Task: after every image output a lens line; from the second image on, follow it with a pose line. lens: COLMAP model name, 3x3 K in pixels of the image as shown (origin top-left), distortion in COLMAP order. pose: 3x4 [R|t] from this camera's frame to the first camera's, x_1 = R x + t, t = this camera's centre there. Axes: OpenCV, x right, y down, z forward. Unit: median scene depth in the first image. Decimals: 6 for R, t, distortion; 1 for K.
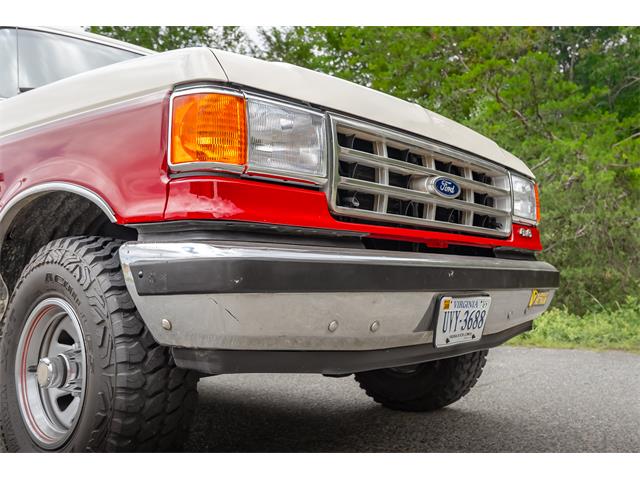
lens RADIAL K [[611.6, 0, 343.0], [0, 611.6, 238.8], [0, 0, 1]] dist [0.060693, 0.000000]
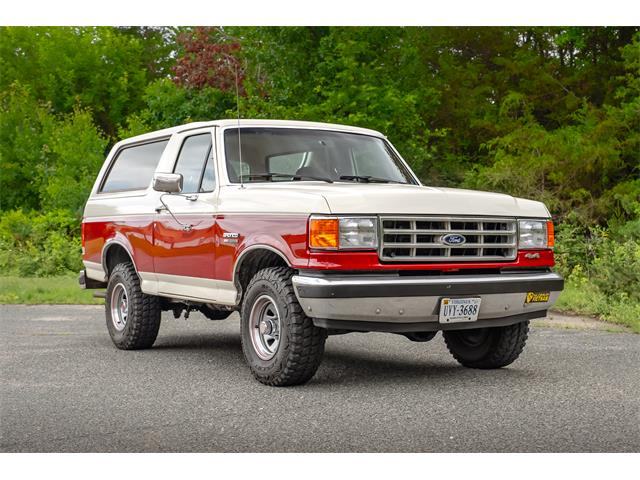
lens RADIAL K [[1005.4, 0, 324.5], [0, 1005.4, 239.7], [0, 0, 1]] dist [-0.019141, 0.000000]
pose [[0.949731, 0.004614, -0.313032, 0.838297], [0.018565, 0.997302, 0.071026, -0.344486], [0.312516, -0.073267, 0.947083, -2.267912]]
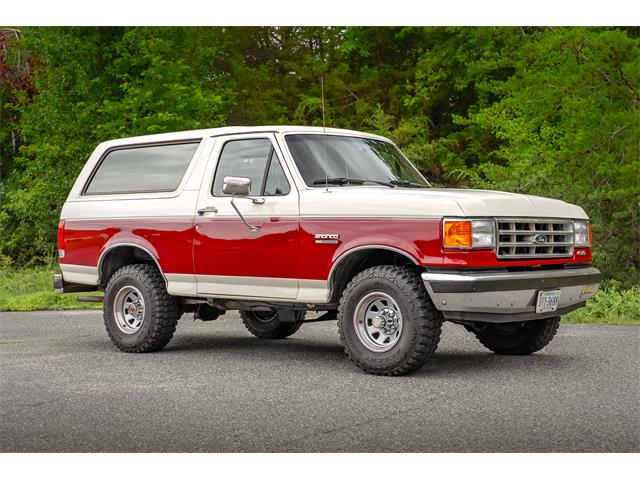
lens RADIAL K [[1017.0, 0, 321.5], [0, 1017.0, 238.8], [0, 0, 1]] dist [0.109664, 0.000000]
pose [[0.999976, -0.003195, -0.006132, -0.632366], [0.003641, 0.997238, 0.074184, -0.389542], [0.005879, -0.074204, 0.997226, -2.818491]]
